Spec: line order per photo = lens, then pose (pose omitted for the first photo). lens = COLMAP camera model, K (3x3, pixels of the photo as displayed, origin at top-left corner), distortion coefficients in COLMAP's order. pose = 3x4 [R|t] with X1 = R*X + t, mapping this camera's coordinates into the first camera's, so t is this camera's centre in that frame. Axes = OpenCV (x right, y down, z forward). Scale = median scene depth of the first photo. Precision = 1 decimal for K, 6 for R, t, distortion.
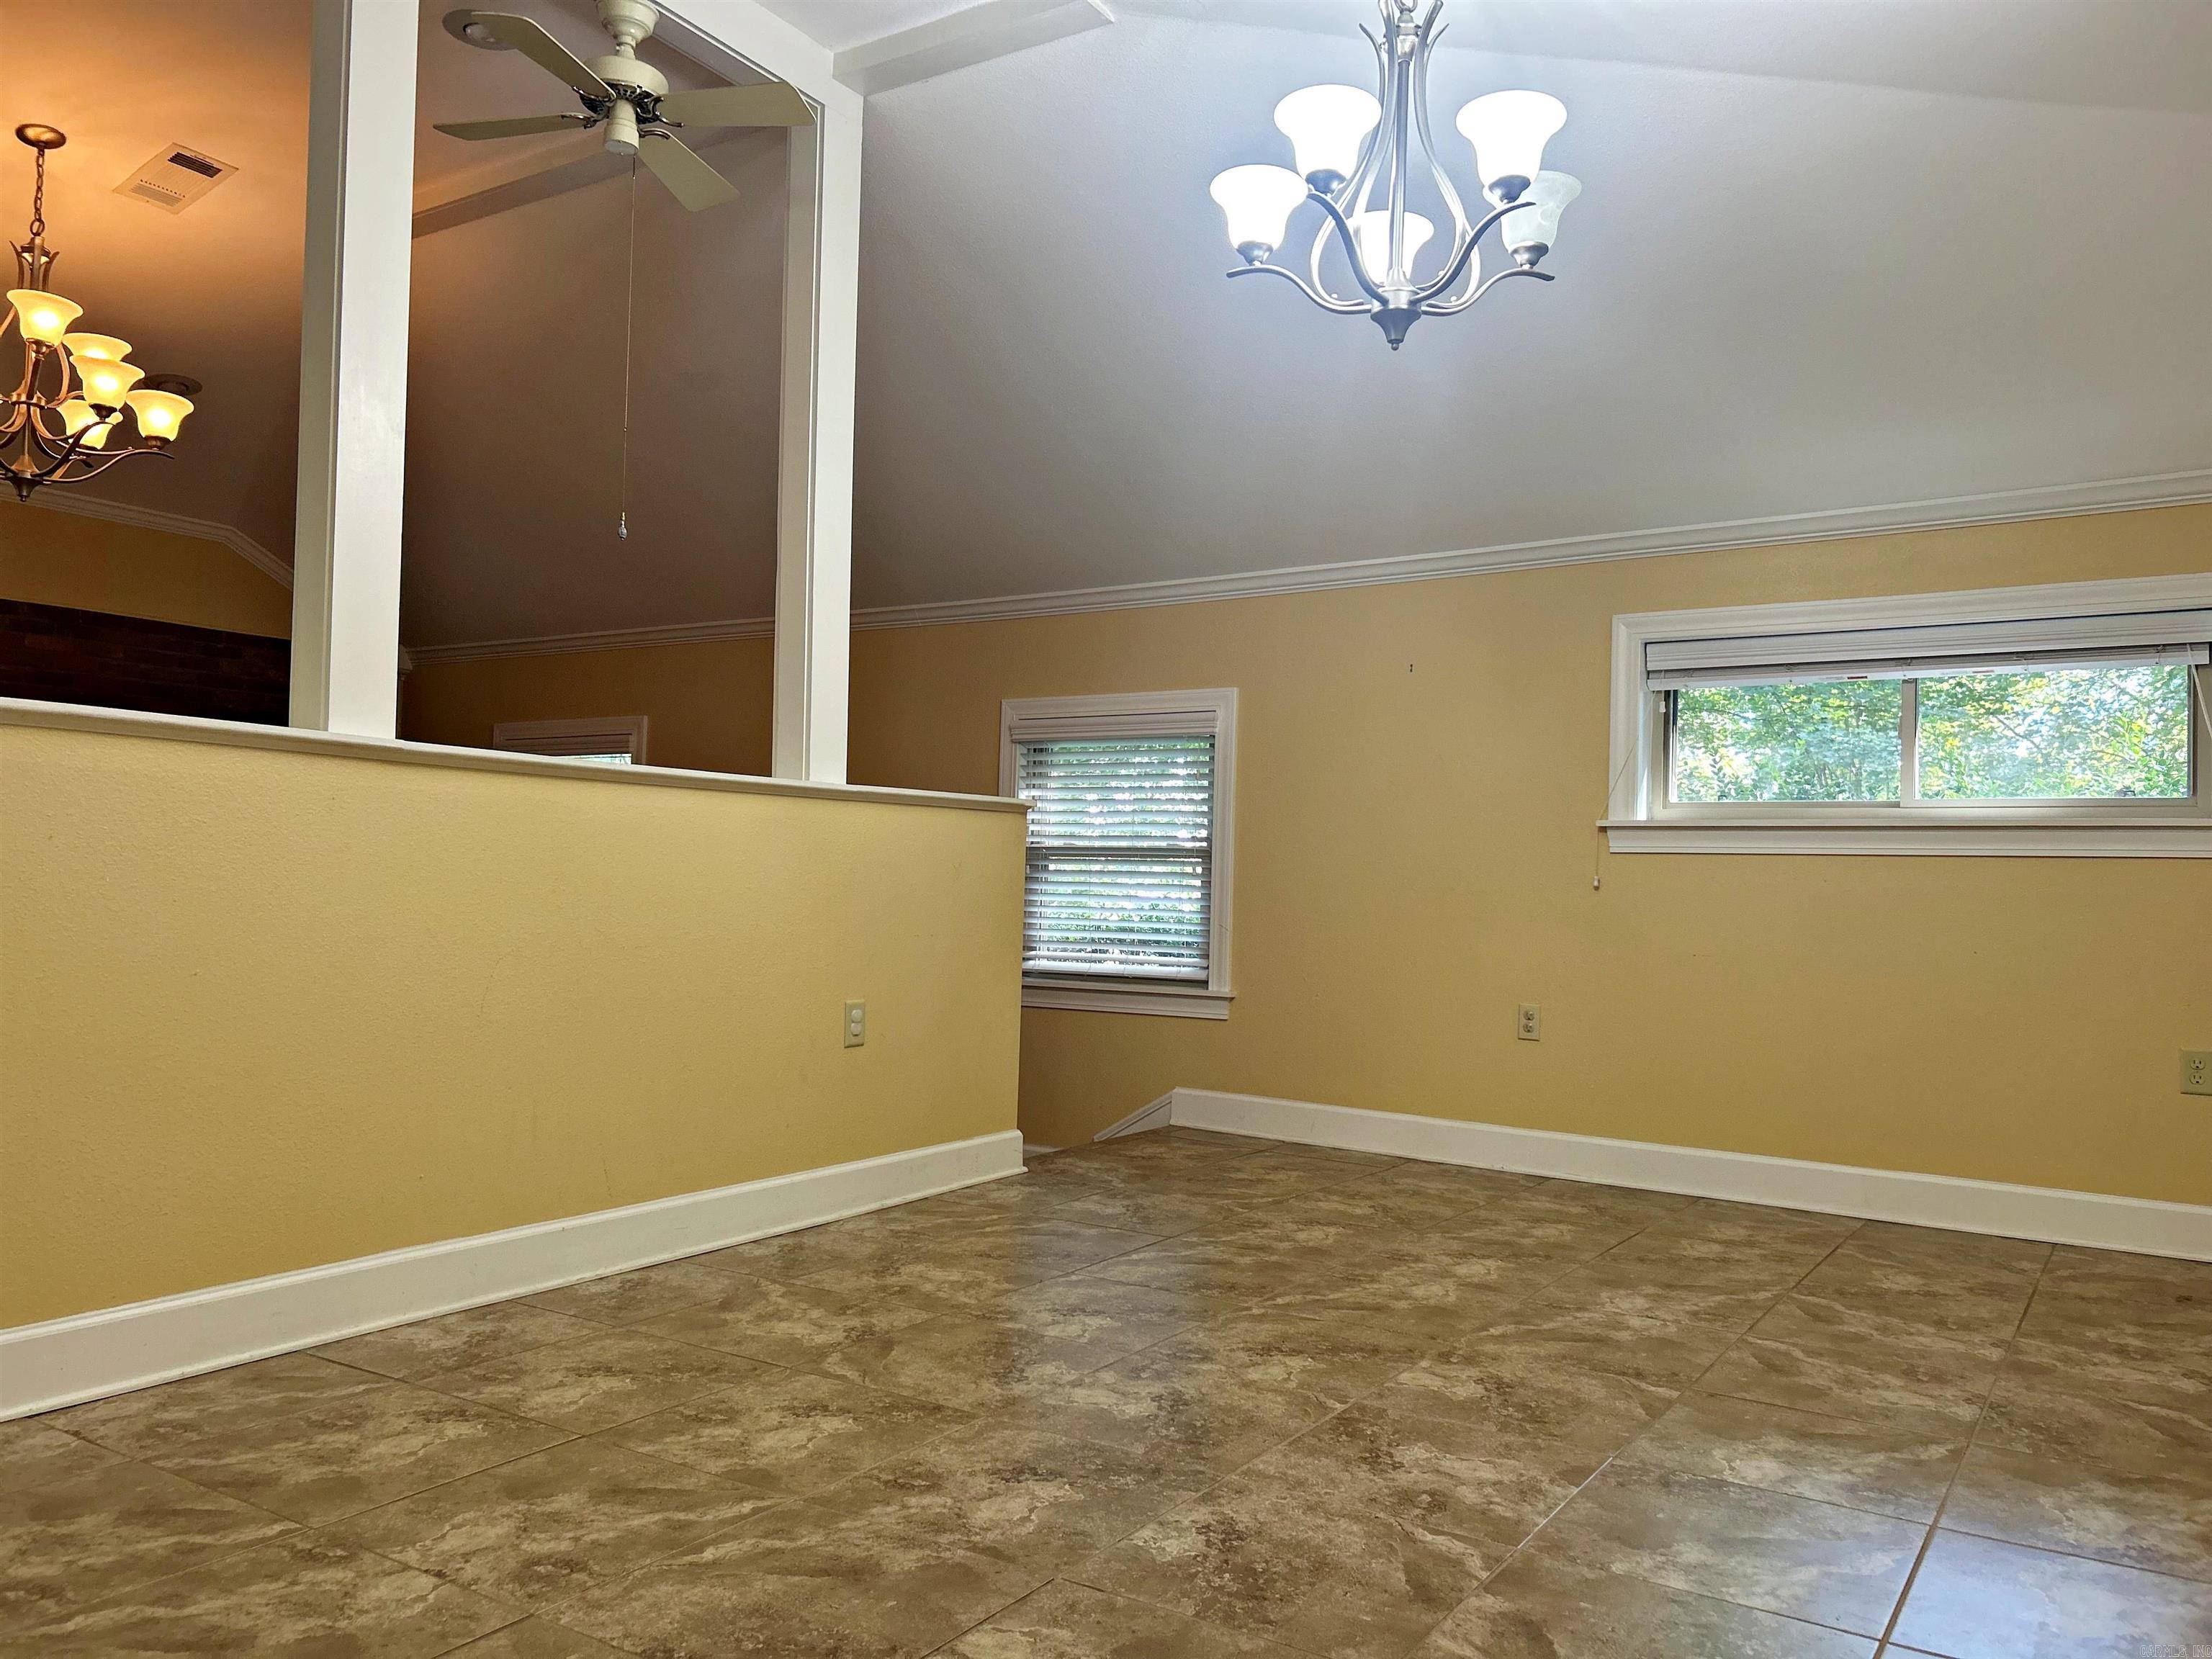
lens RADIAL K [[1674.9, 0, 1095.7], [0, 1674.9, 830.6], [0, 0, 1]] dist [0.029700, -0.008591]
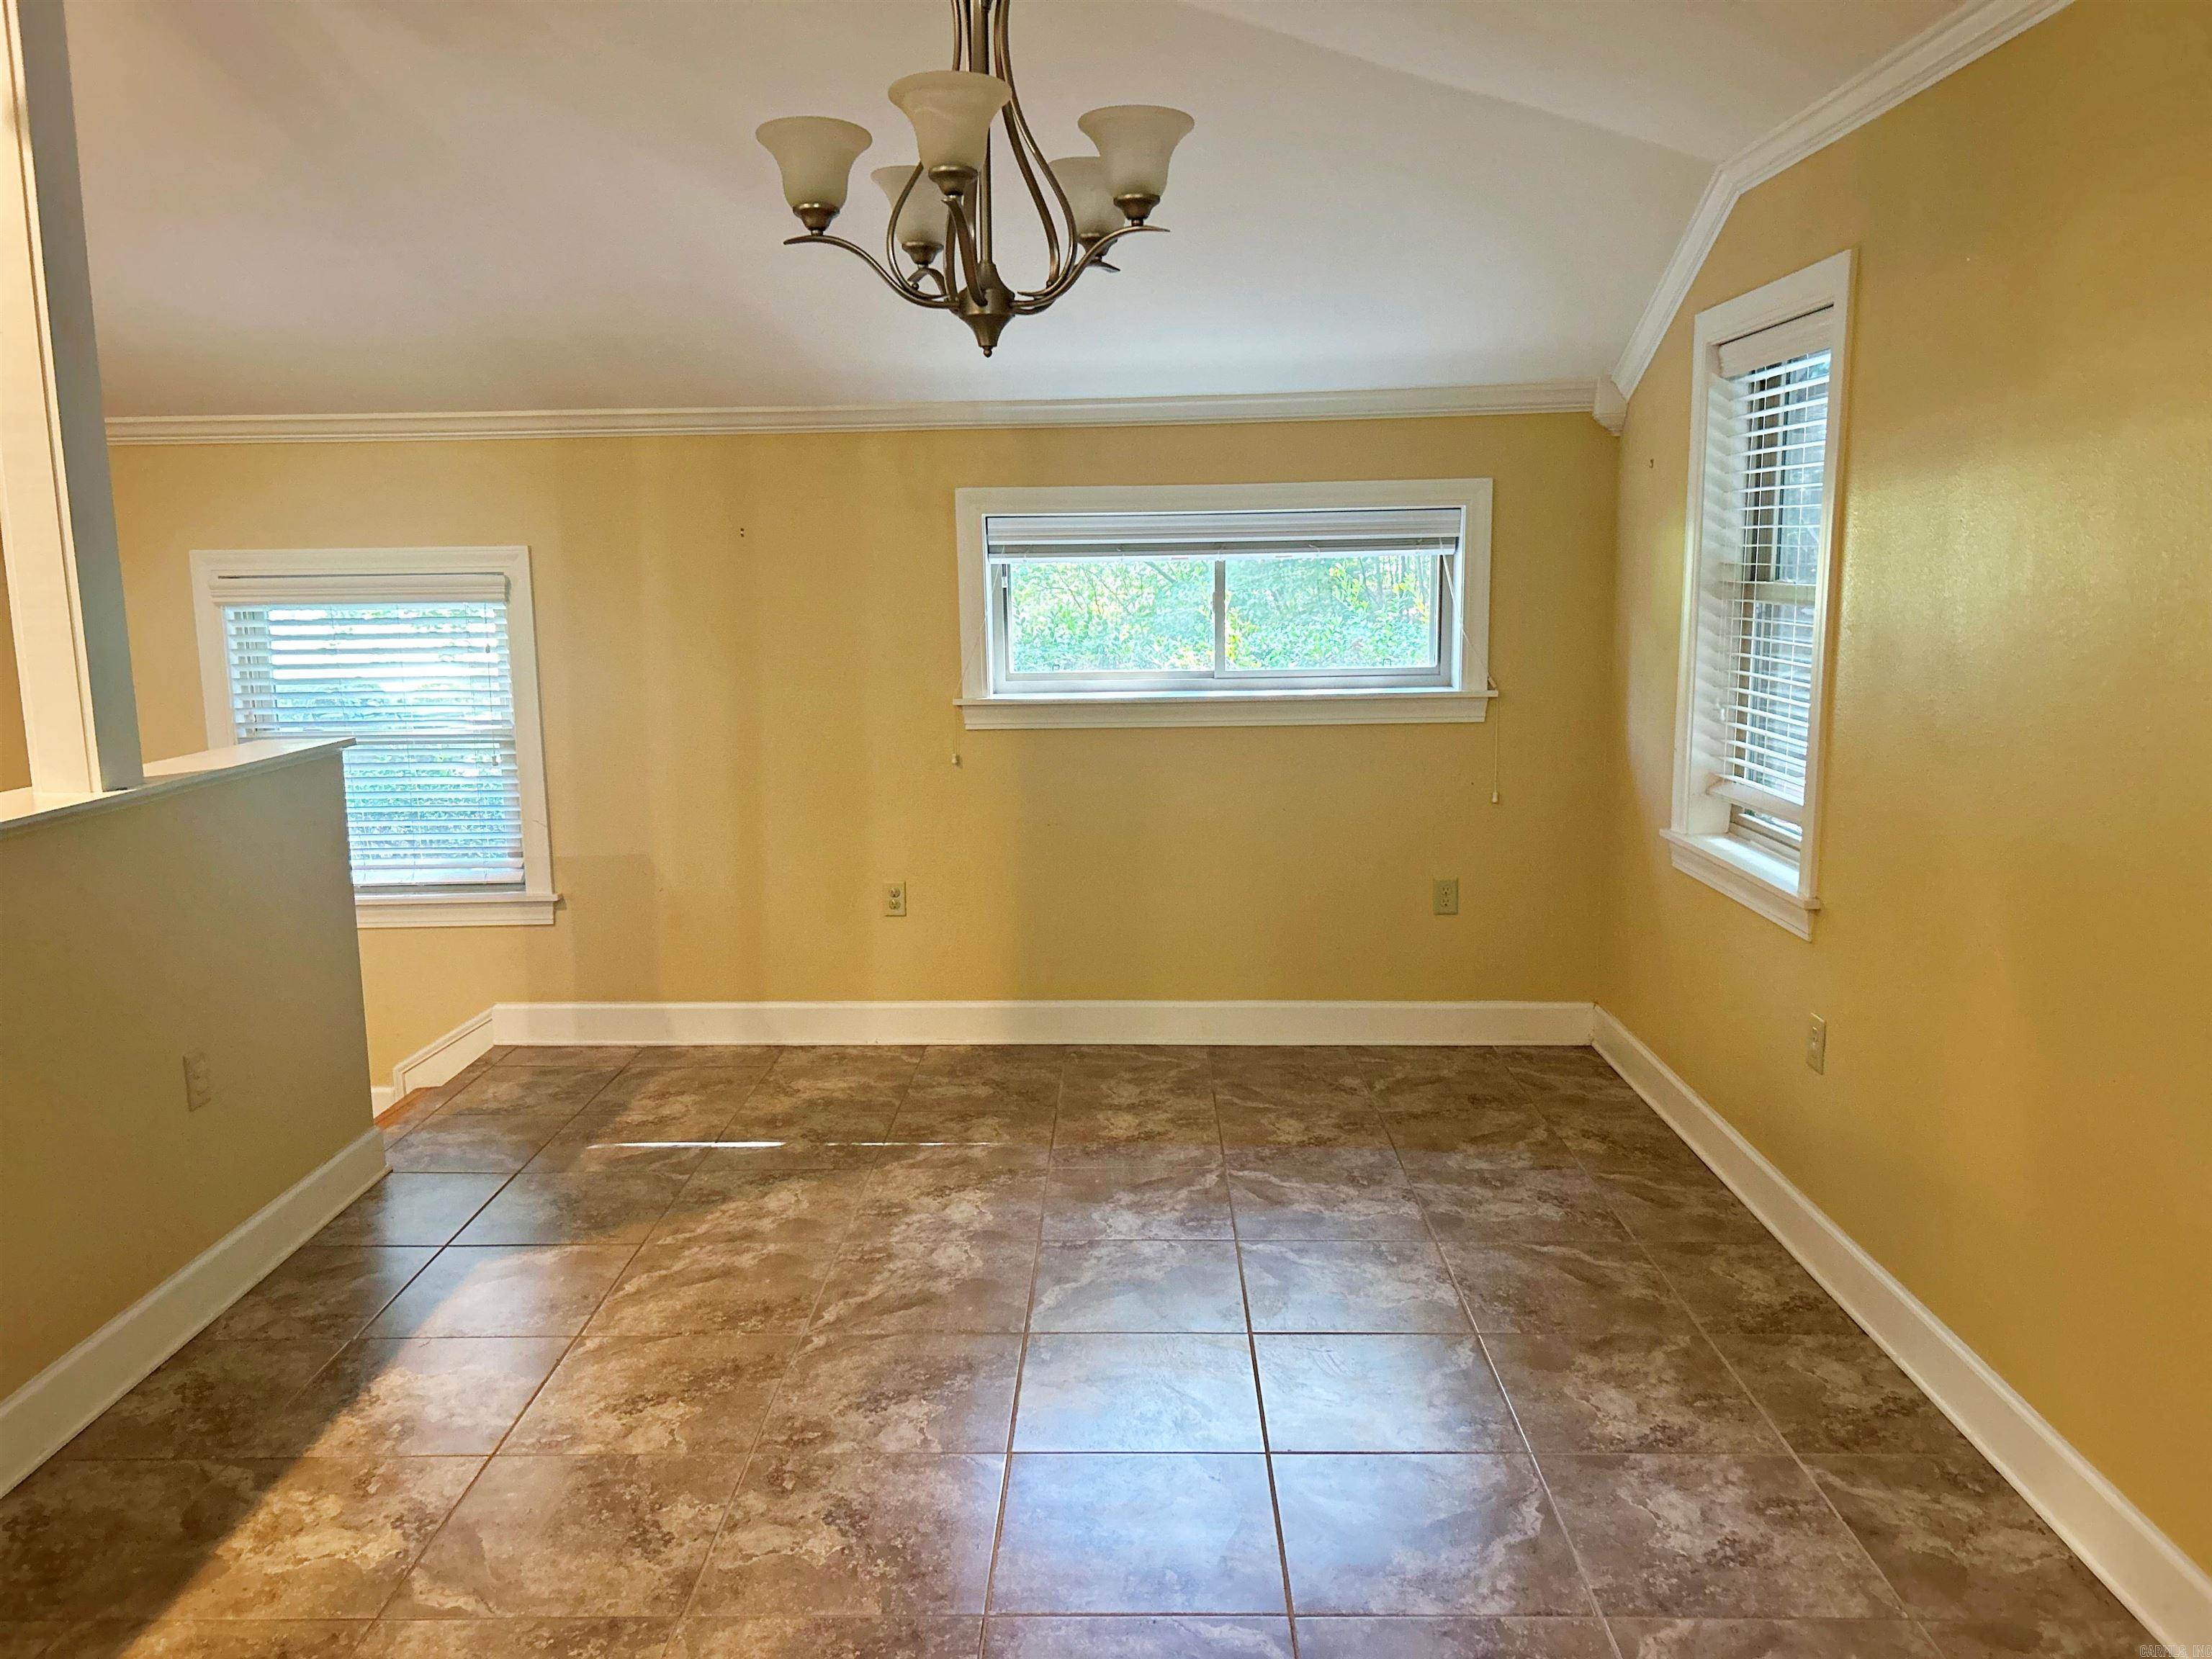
lens RADIAL K [[1674.9, 0, 1116.6], [0, 1674.9, 813.1], [0, 0, 1]] dist [0.029700, -0.008591]
pose [[0.848051, -0.109928, 0.518387, -0.229332], [0.020064, 0.984206, 0.175885, -0.178921], [-0.529535, -0.138758, 0.836863, 0.153938]]
